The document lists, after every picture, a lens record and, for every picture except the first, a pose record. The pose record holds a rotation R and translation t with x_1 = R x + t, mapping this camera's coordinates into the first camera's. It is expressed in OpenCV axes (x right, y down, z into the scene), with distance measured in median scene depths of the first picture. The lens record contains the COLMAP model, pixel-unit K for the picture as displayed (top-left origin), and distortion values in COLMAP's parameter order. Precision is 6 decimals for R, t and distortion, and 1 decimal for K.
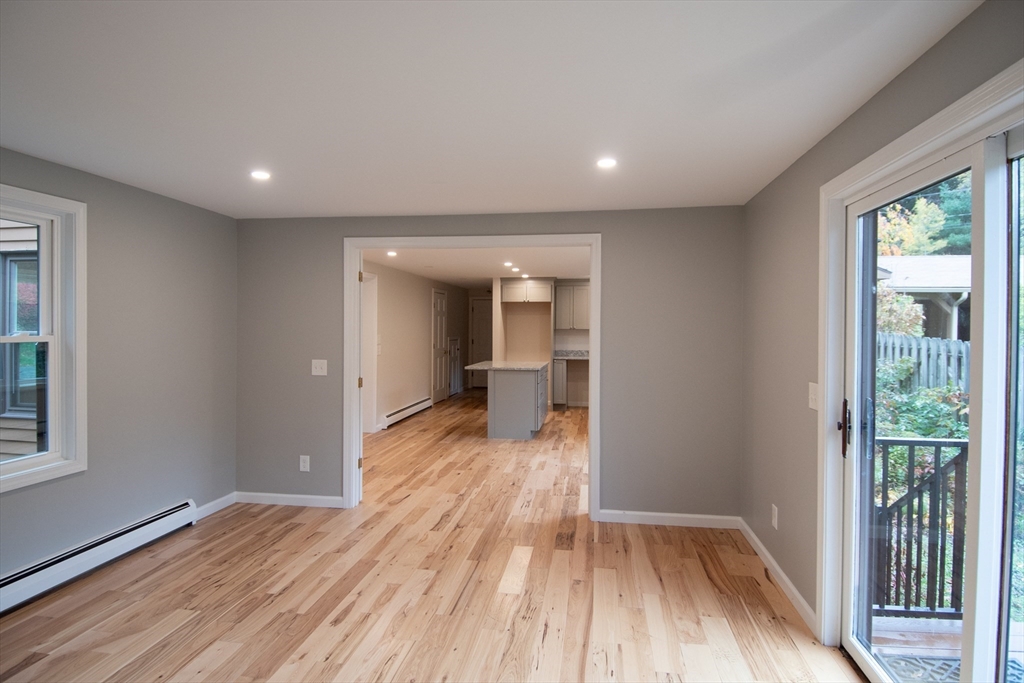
lens RADIAL K [[559.9, 0, 513.9], [0, 559.9, 331.1], [0, 0, 1]] dist [0.040504, -0.050322]
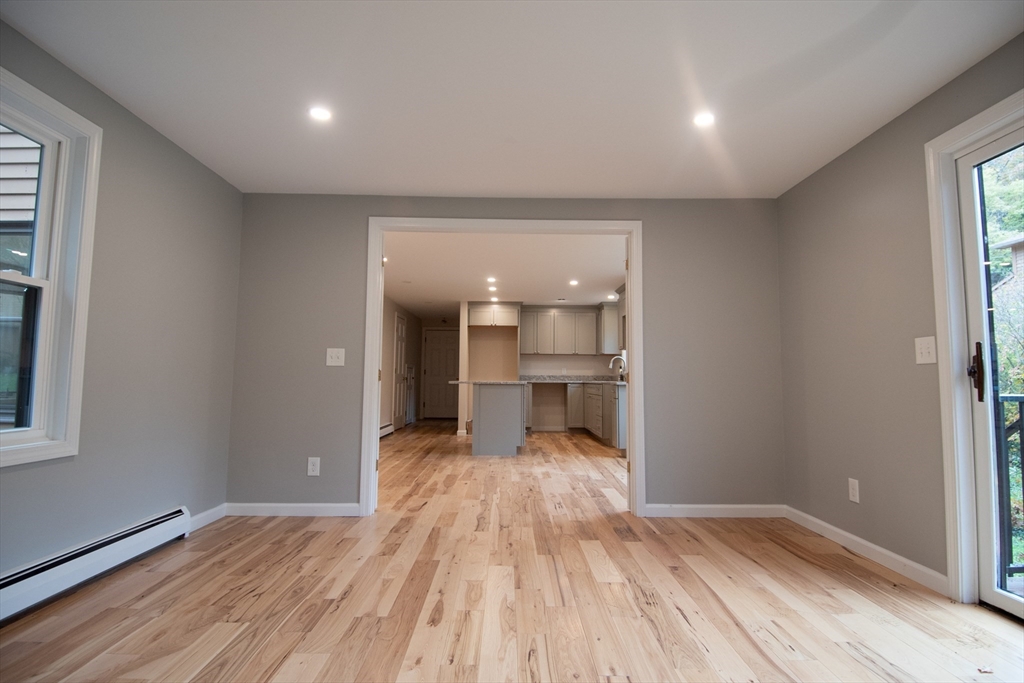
lens RADIAL K [[530.3, 0, 513.6], [0, 530.3, 332.0], [0, 0, 1]] dist [0.039468, -0.048146]
pose [[0.986970, 0.017218, 0.159981, -0.265834], [-0.002223, 0.995623, -0.093437, 0.136899], [-0.160889, 0.091863, 0.982688, 0.148964]]
